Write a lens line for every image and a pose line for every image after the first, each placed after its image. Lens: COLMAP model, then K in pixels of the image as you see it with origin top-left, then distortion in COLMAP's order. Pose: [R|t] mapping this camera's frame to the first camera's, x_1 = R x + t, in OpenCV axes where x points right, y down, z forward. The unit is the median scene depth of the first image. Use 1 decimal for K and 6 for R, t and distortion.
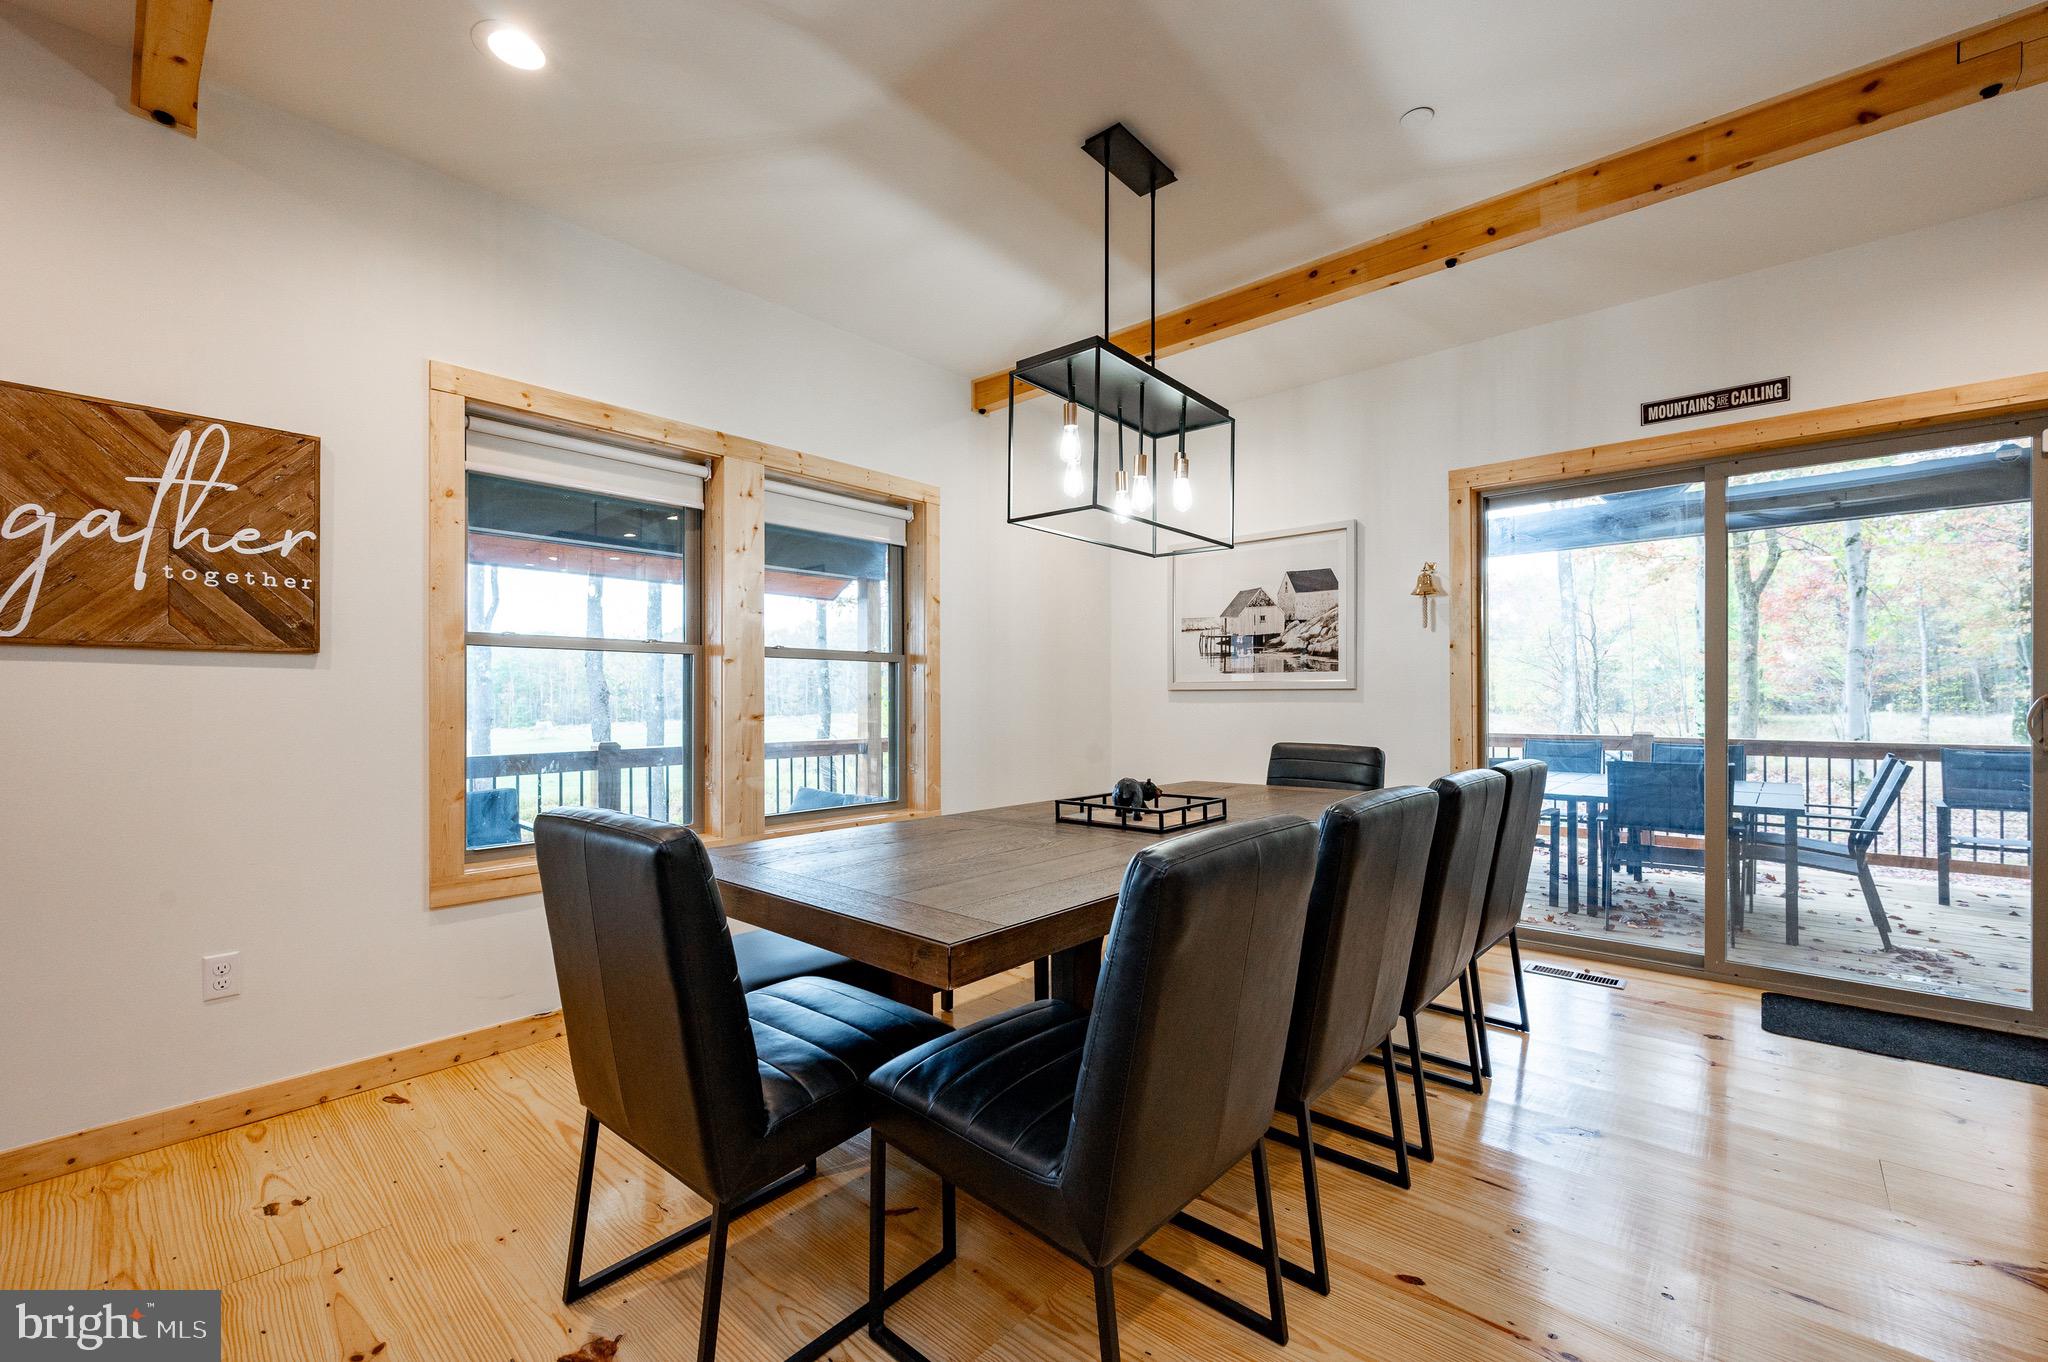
lens RADIAL K [[854.0, 0, 1025.6], [0, 854.0, 705.9], [0, 0, 1]] dist [-0.002955, -0.000226]
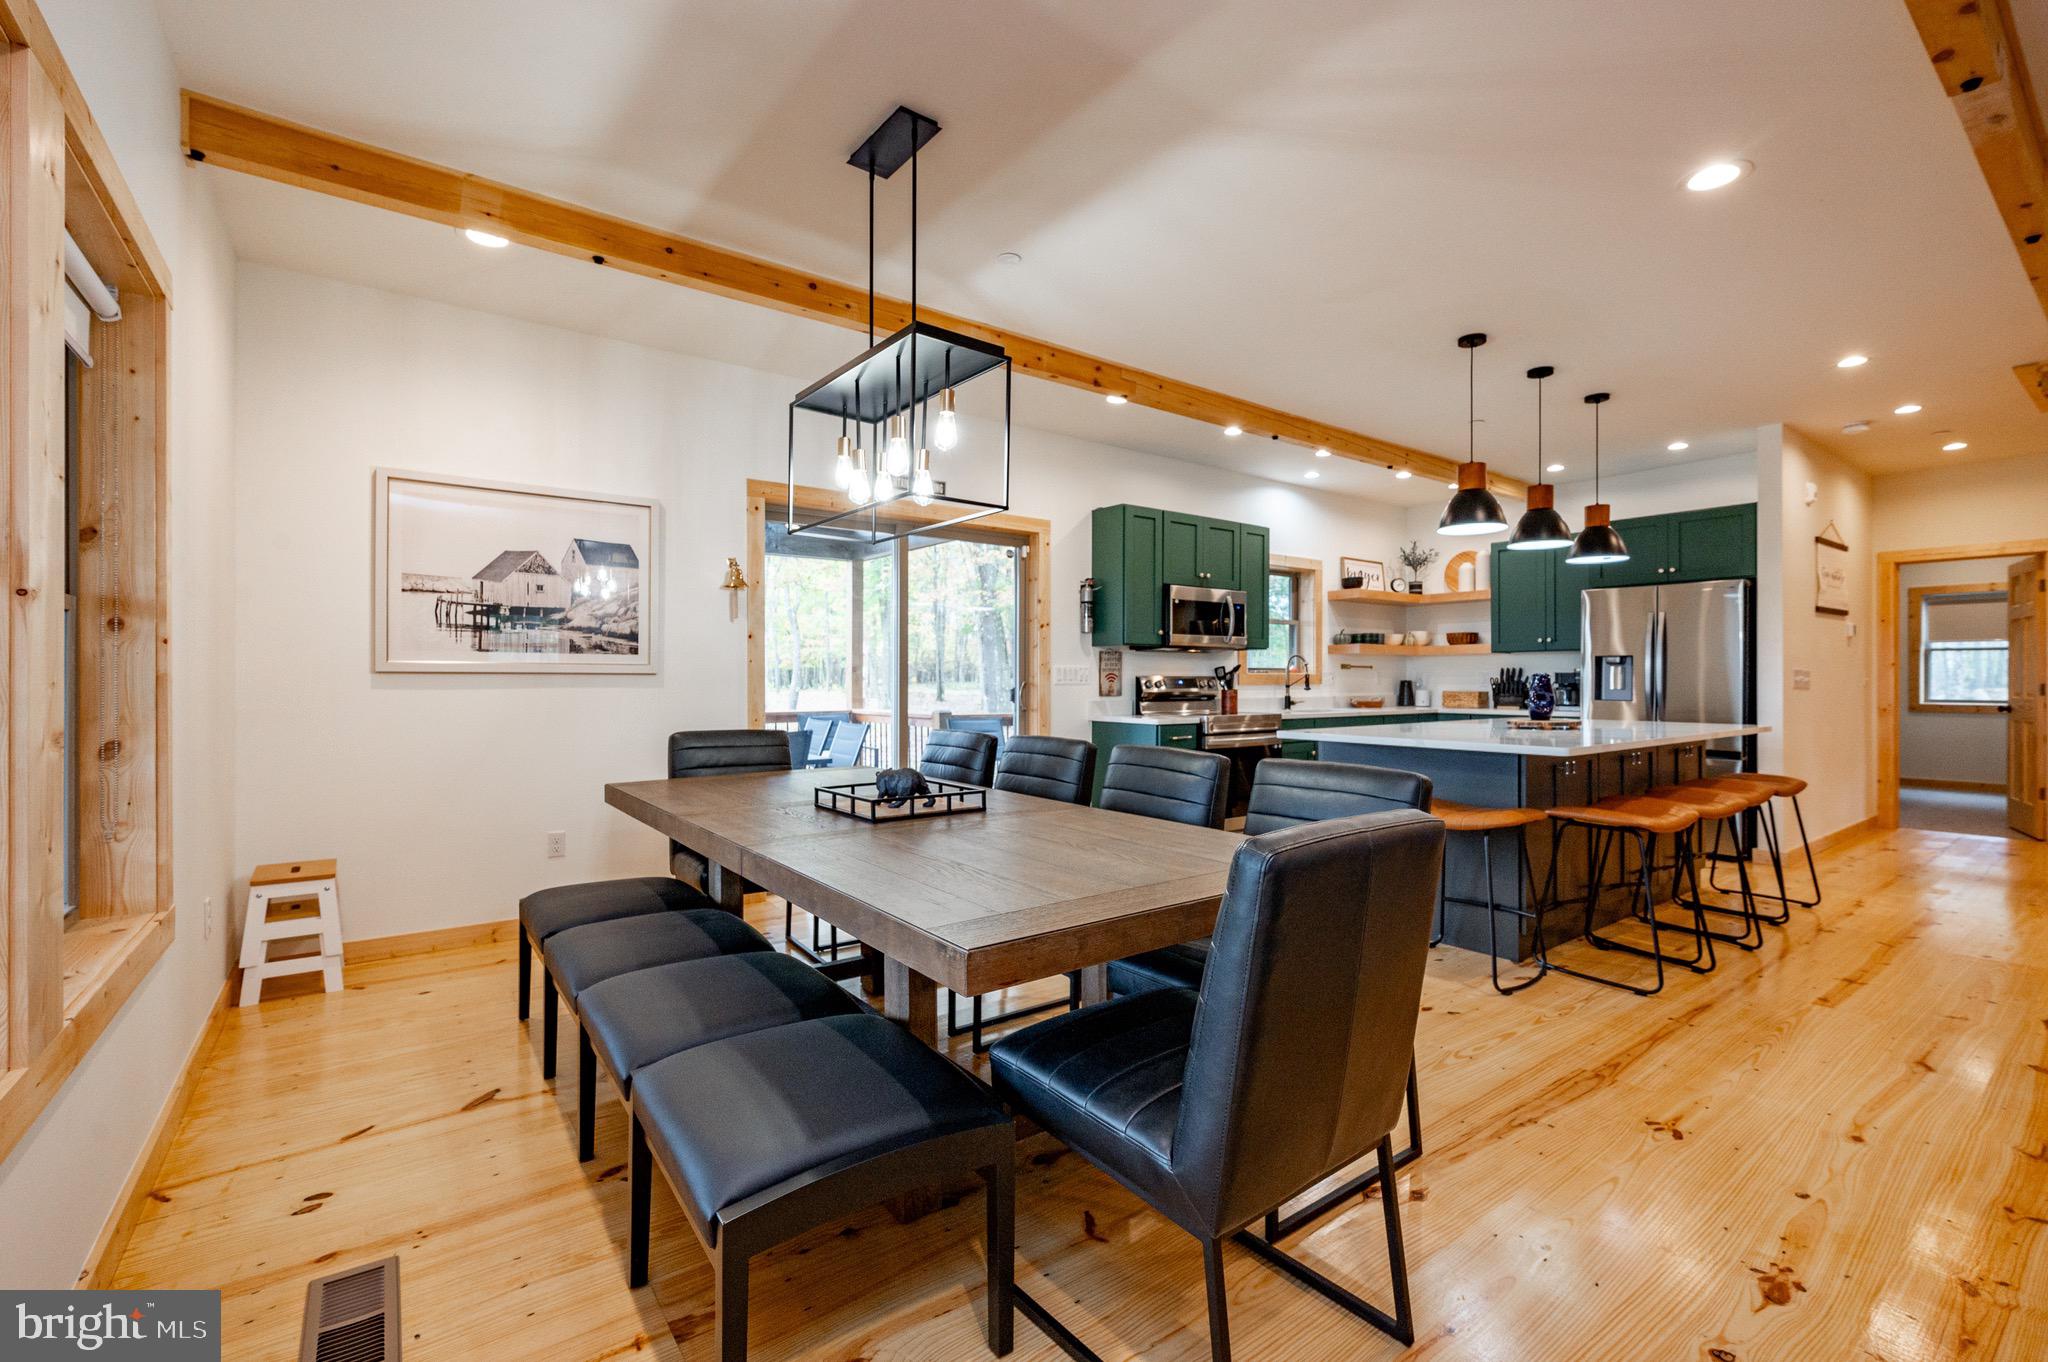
lens RADIAL K [[874.0, 0, 1024.0], [0, 874.0, 681.0], [0, 0, 1]] dist [0.000217, -0.000495]
pose [[0.206885, -0.001242, 0.978365, -0.632425], [0.004363, 0.999990, 0.000347, -0.013124], [-0.978356, 0.004197, 0.206888, 0.489879]]
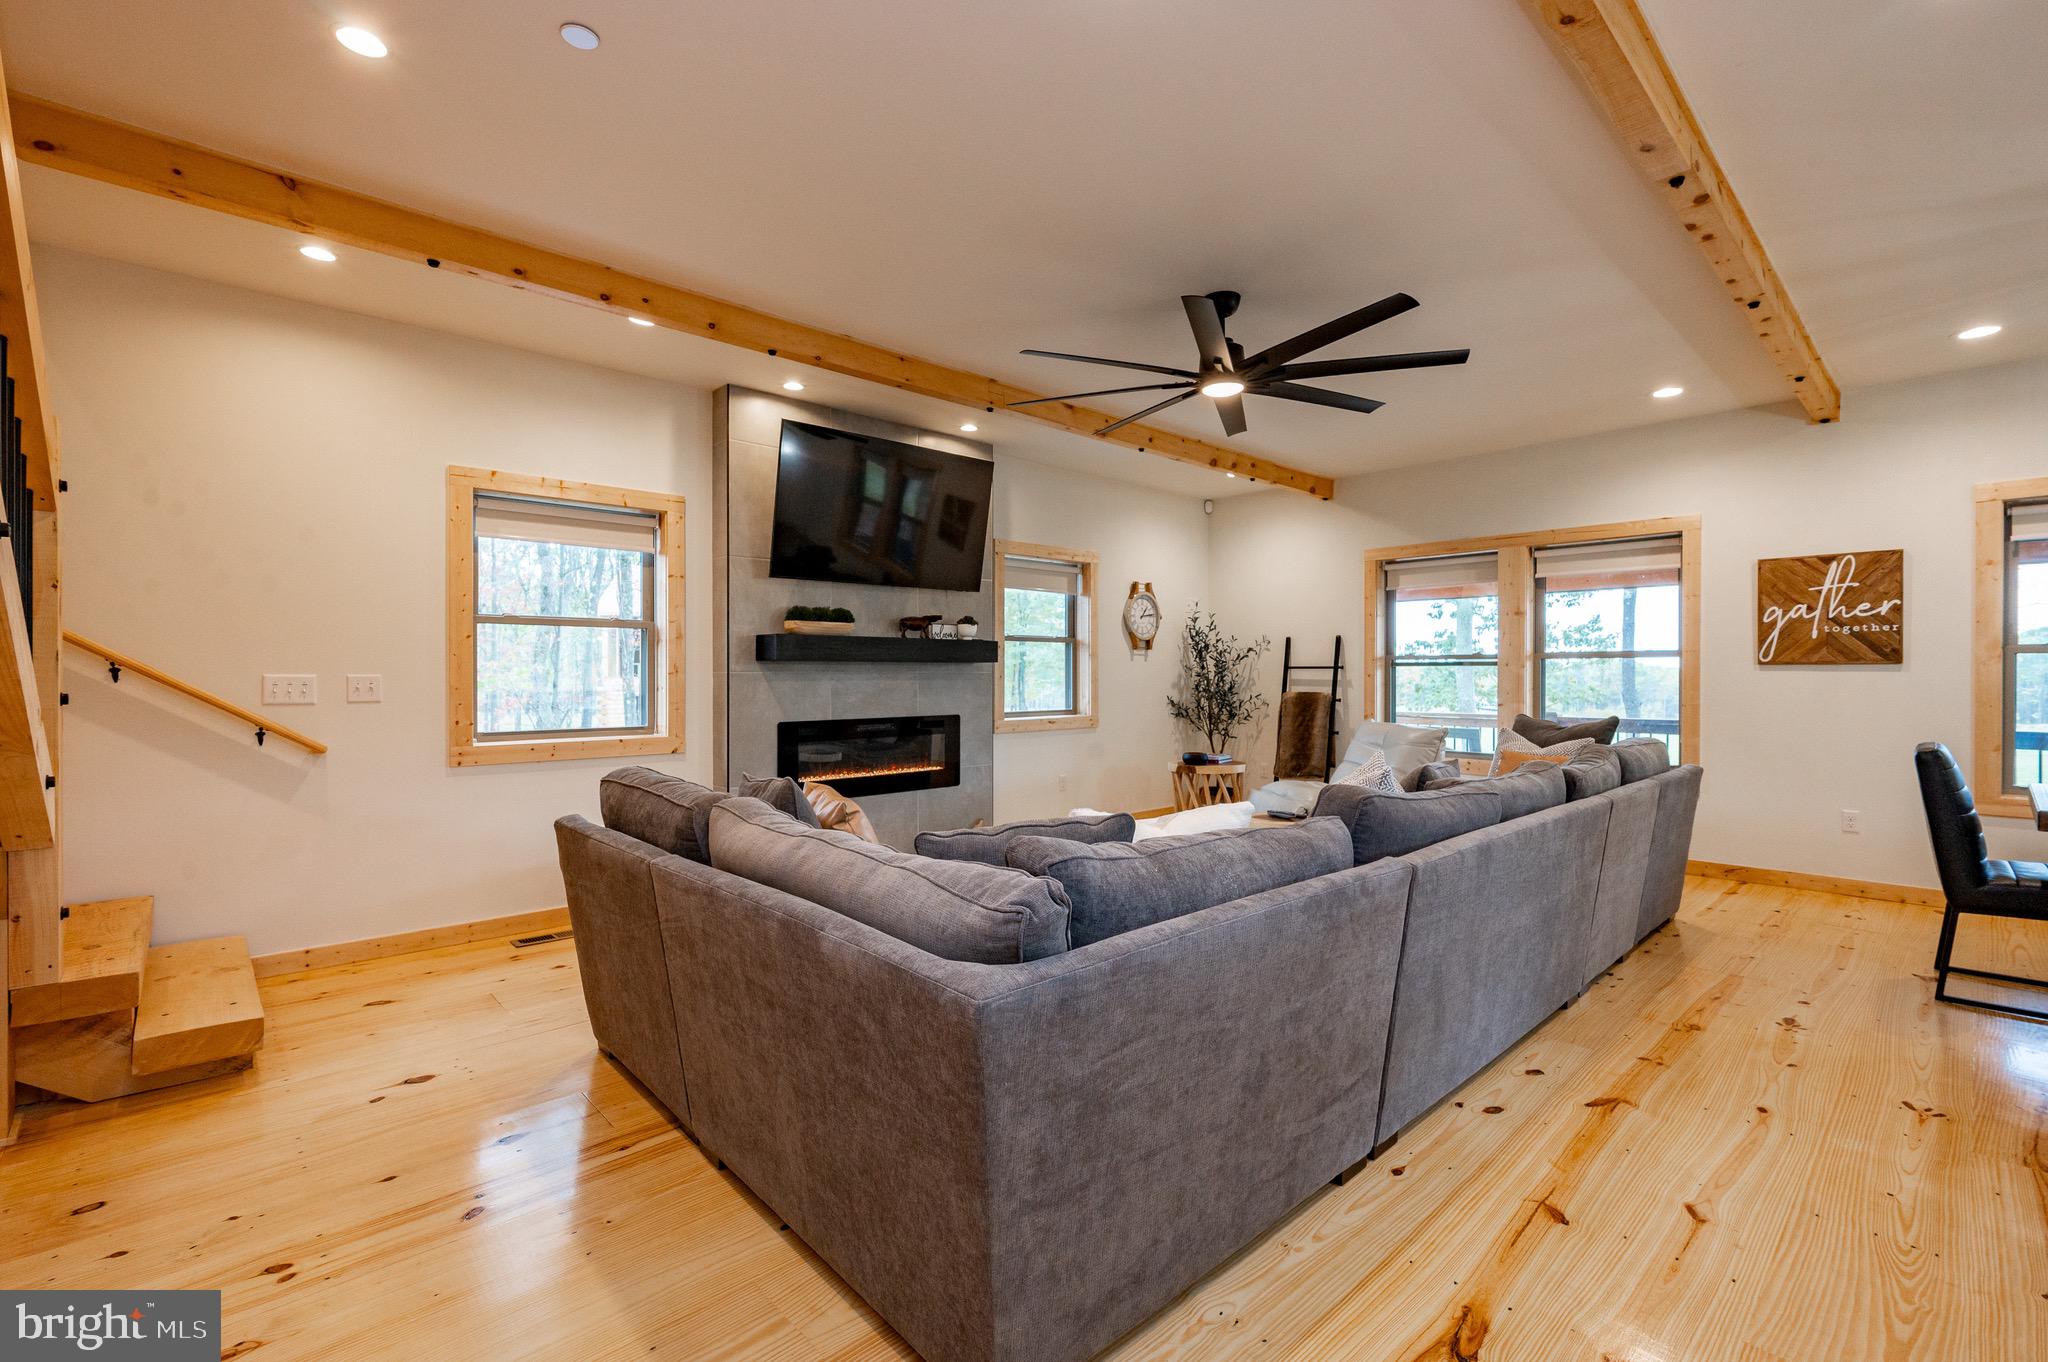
lens RADIAL K [[881.5, 0, 1040.6], [0, 881.5, 677.1], [0, 0, 1]] dist [-0.005939, -0.000280]
pose [[-0.090778, 0.006240, -0.995852, 0.896093], [-0.005111, 0.999964, 0.006732, -0.025556], [0.995858, 0.005701, -0.090743, -0.505395]]
